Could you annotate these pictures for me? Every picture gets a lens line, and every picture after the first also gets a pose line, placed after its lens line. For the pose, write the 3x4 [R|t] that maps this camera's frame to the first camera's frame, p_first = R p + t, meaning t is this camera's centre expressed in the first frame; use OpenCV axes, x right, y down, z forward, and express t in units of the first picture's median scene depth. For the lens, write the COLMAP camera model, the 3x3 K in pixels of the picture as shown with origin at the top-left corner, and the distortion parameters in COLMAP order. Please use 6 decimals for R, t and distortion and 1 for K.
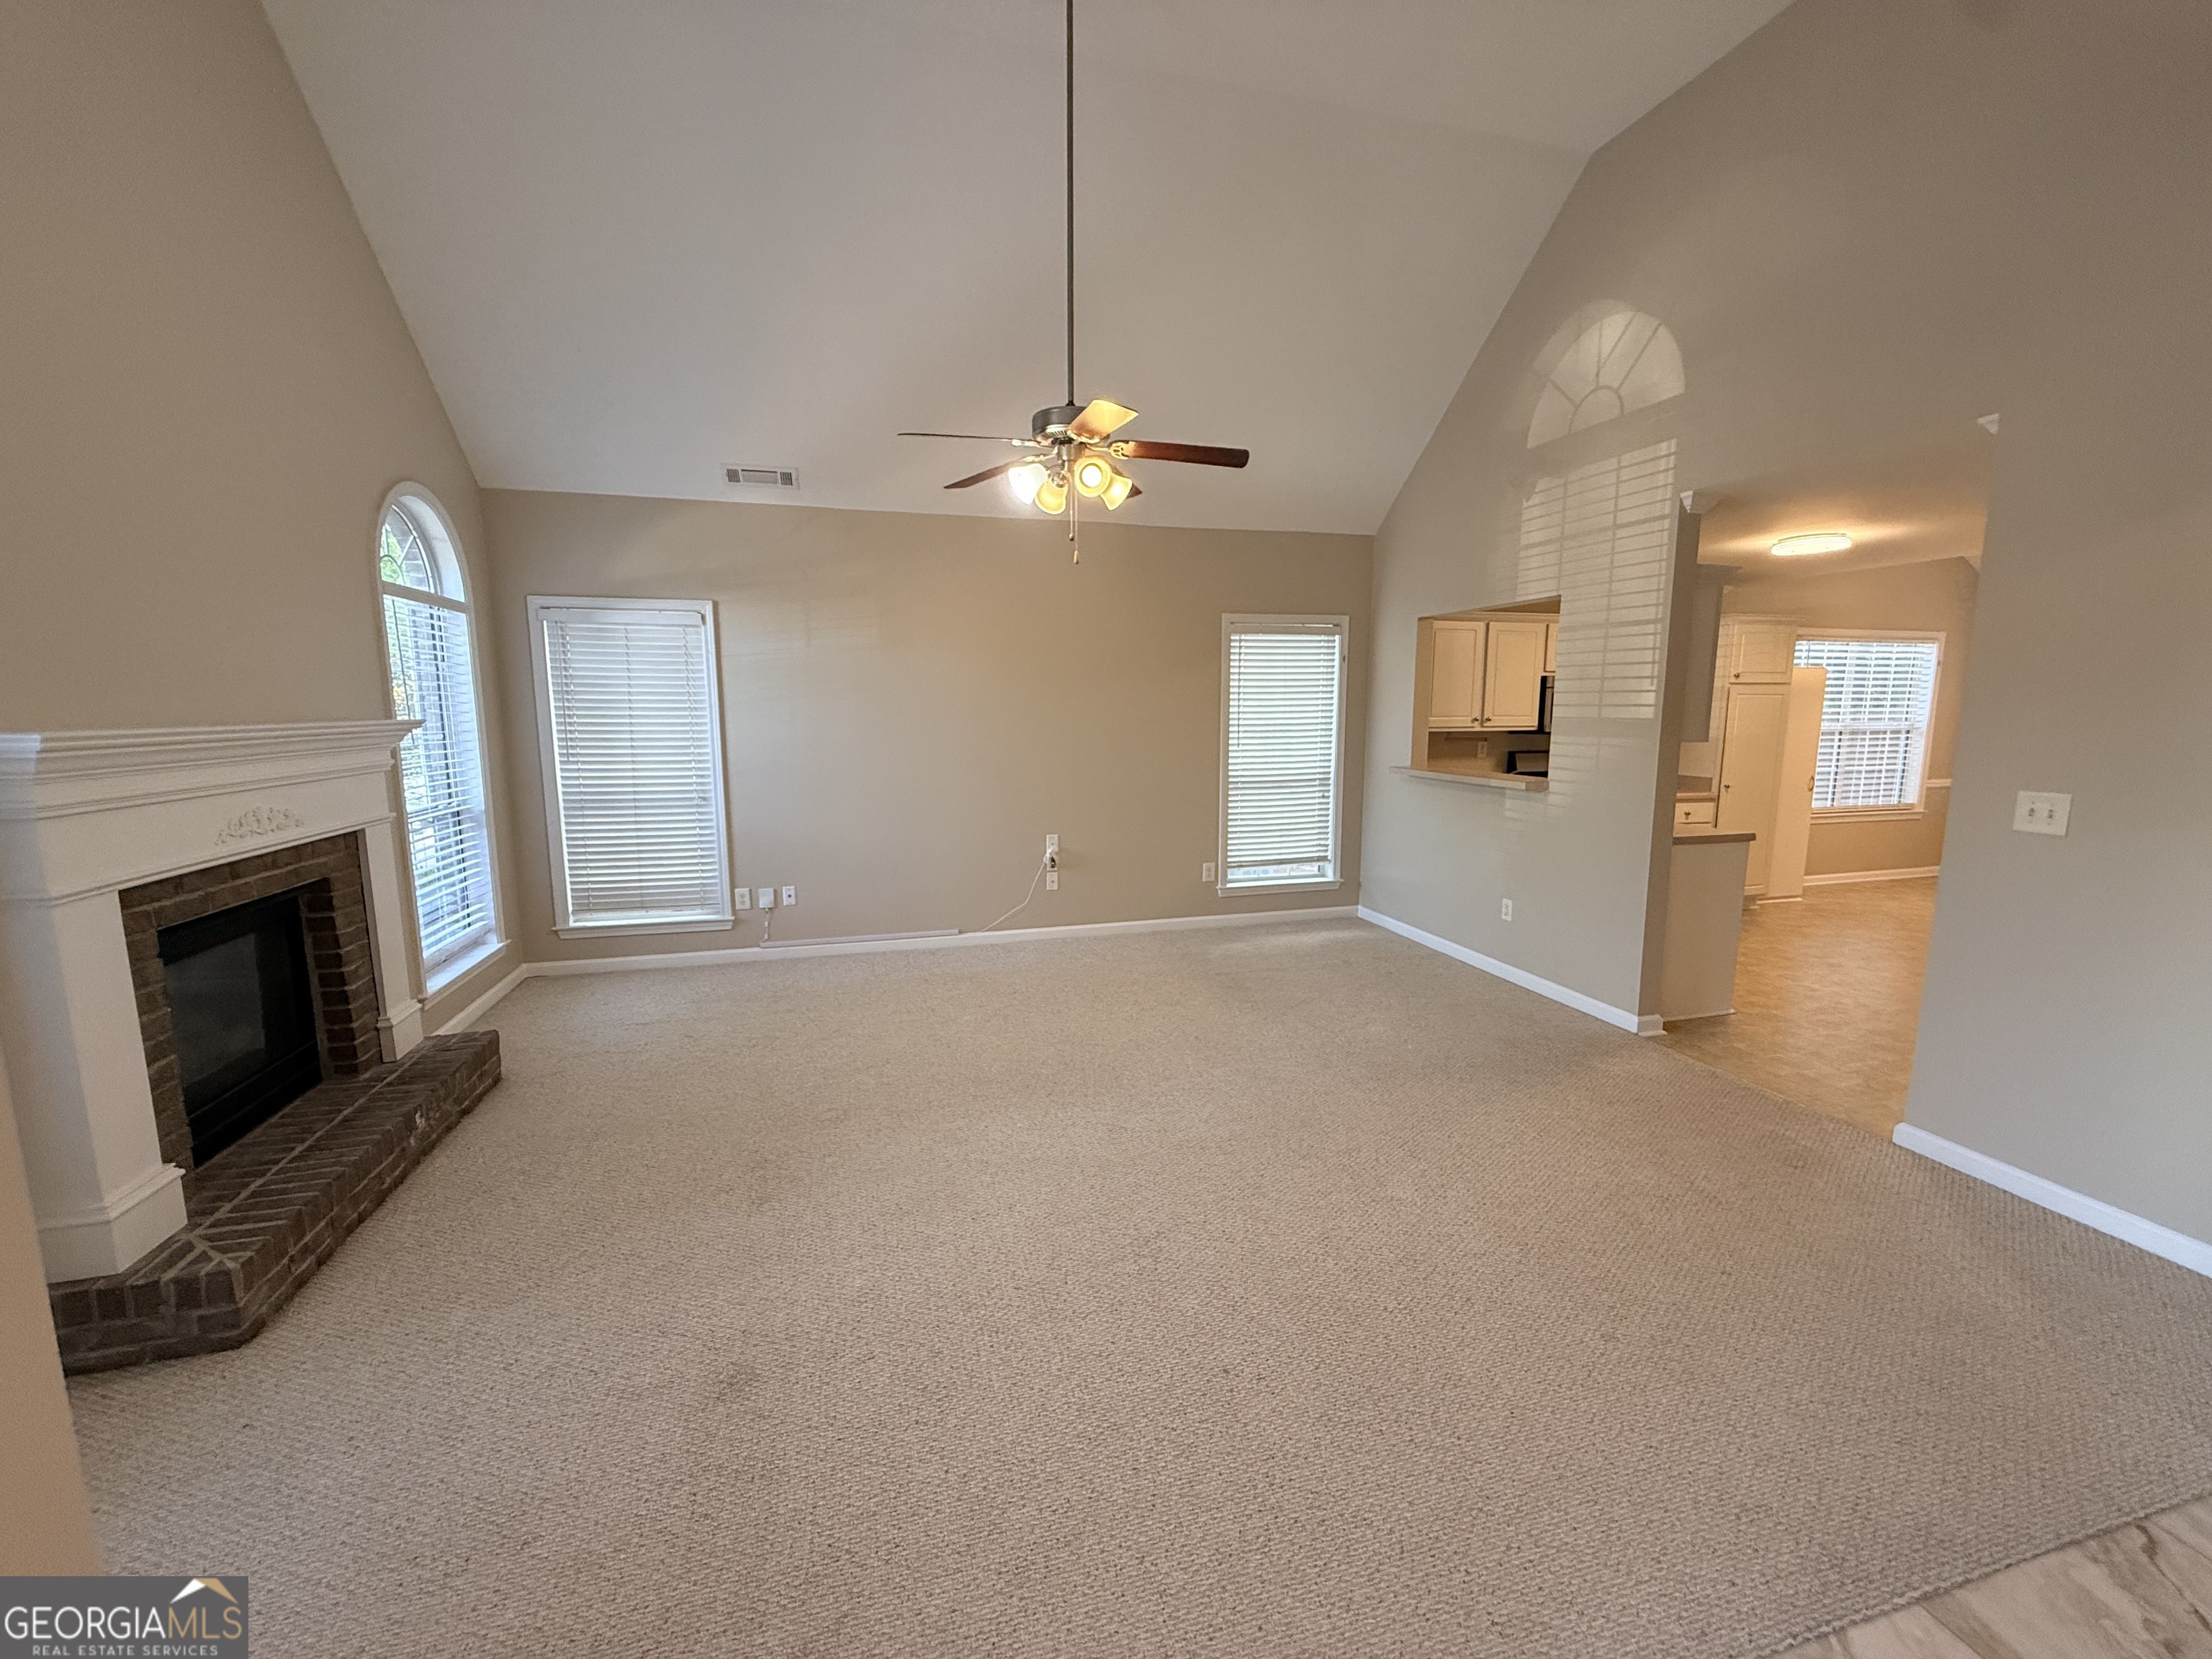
lens RADIAL K [[883.9, 0, 1094.5], [0, 883.9, 828.8], [0, 0, 1]] dist [0.000027, 0.000041]
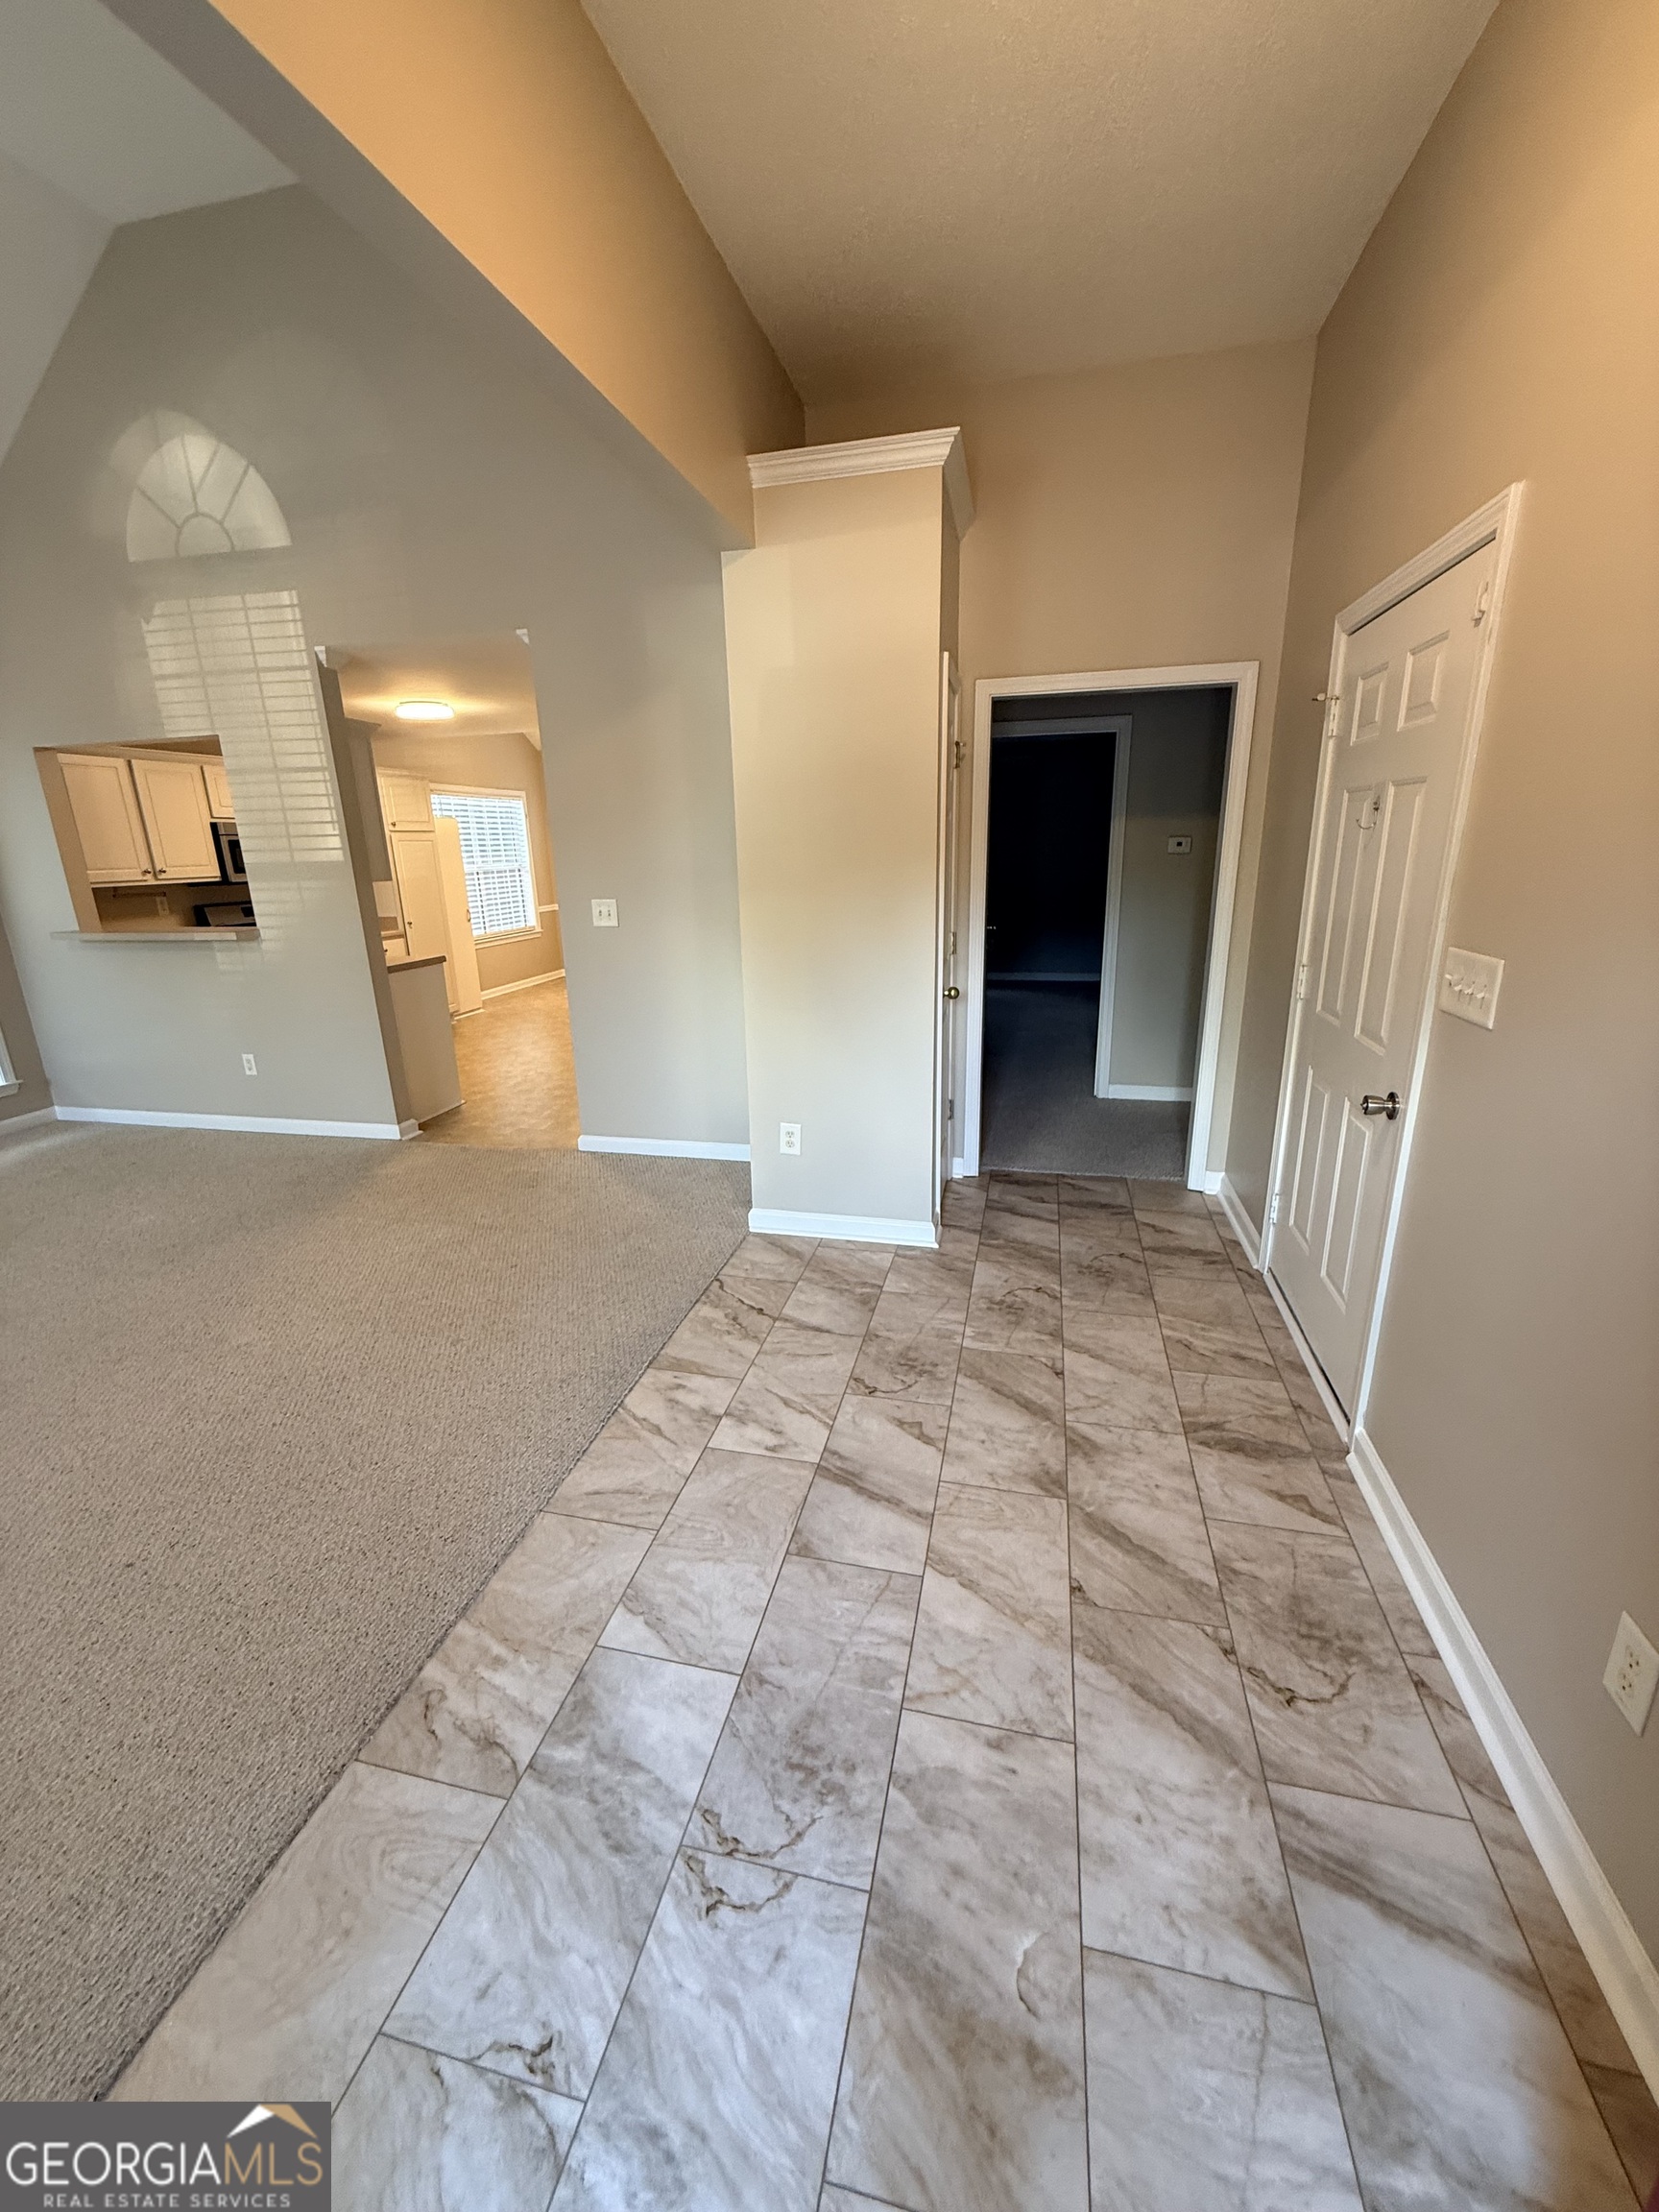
lens RADIAL K [[883.9, 0, 833.2], [0, 883.9, 1099.8], [0, 0, 1]] dist [0.000027, 0.000041]
pose [[0.472438, -0.254193, 0.843912, -0.081574], [0.145761, 0.966856, 0.209624, 0.020223], [-0.869227, 0.023975, 0.493831, -0.066271]]
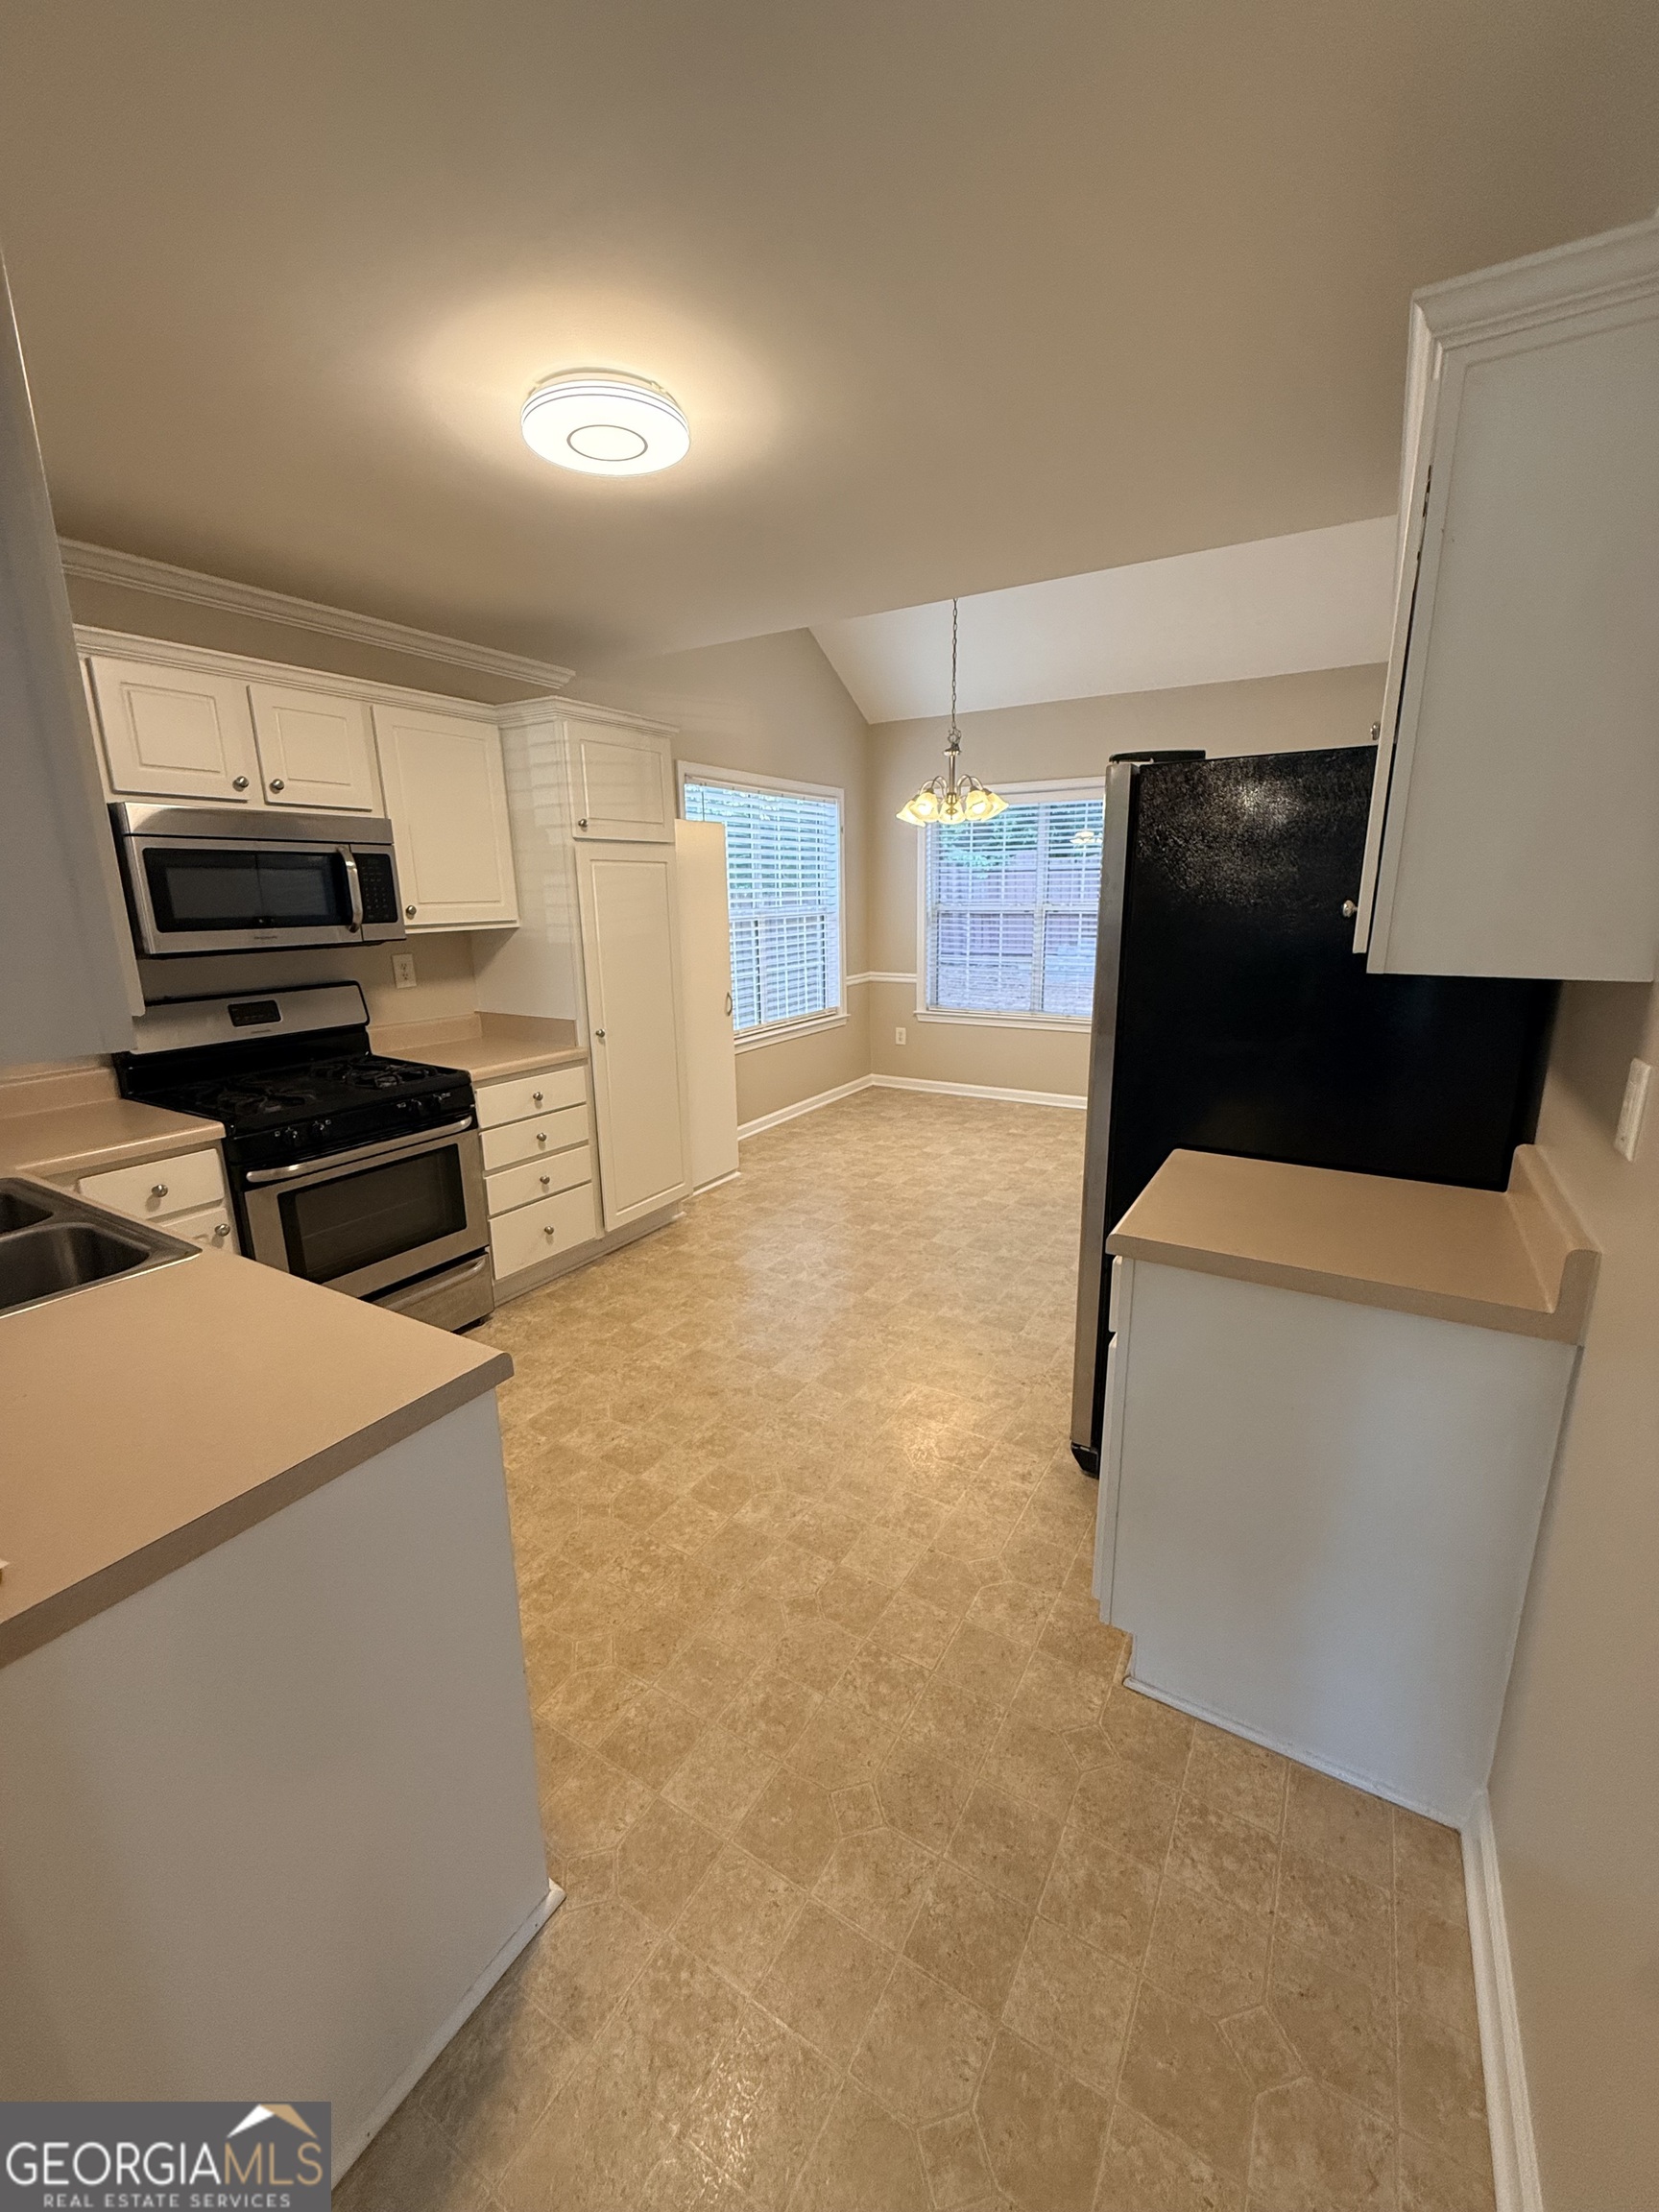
lens RADIAL K [[883.9, 0, 825.5], [0, 883.9, 1104.5], [0, 0, 1]] dist [0.000027, 0.000041]
pose [[0.724303, -0.173267, 0.667356, 0.642470], [0.111037, 0.984588, 0.135119, -0.091320], [-0.680482, -0.023767, 0.732379, 0.729144]]
